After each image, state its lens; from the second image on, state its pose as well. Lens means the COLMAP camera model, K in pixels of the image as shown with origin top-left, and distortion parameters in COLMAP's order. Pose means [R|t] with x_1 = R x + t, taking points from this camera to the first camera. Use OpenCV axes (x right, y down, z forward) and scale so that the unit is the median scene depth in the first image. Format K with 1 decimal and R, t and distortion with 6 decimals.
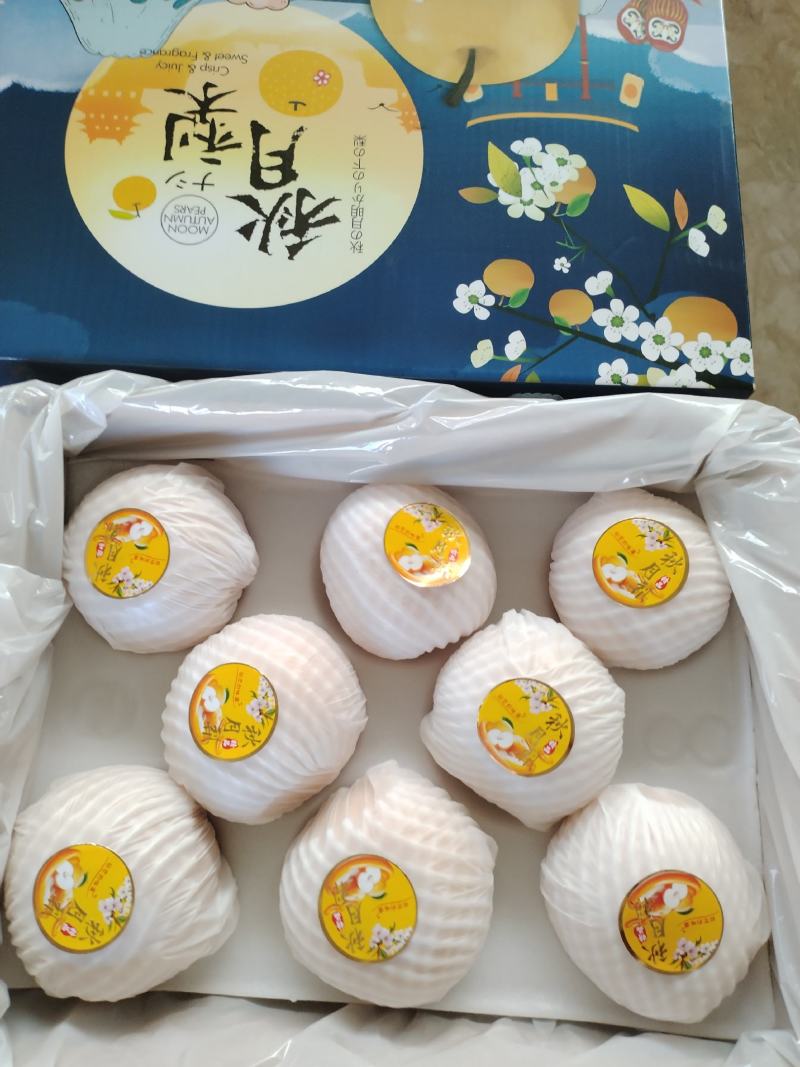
lens RADIAL K [[818.7, 0, 396.4], [0, 818.7, 535.6], [0, 0, 1]] dist [0.084439, -0.133641]
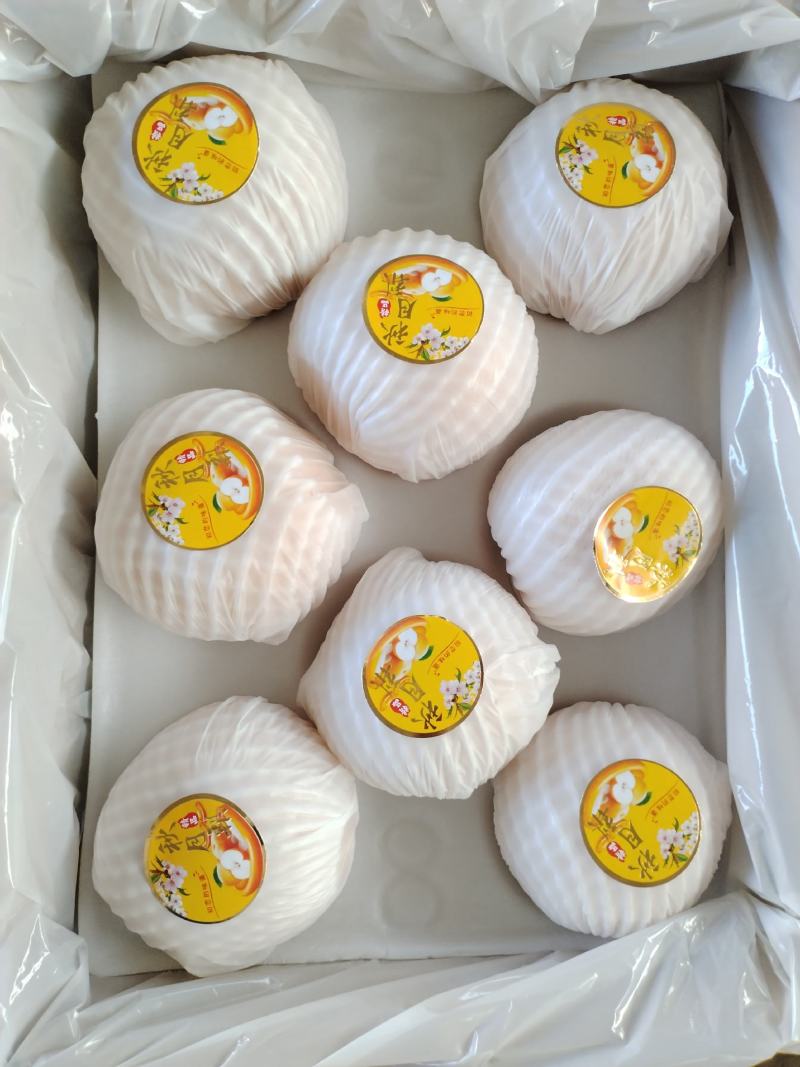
lens RADIAL K [[818.7, 0, 396.4], [0, 818.7, 535.6], [0, 0, 1]] dist [0.084439, -0.133641]
pose [[0.051016, 0.998678, -0.006305, 0.024357], [-0.982112, 0.051313, 0.181170, 0.104830], [0.181254, -0.003050, 0.983432, 0.210147]]
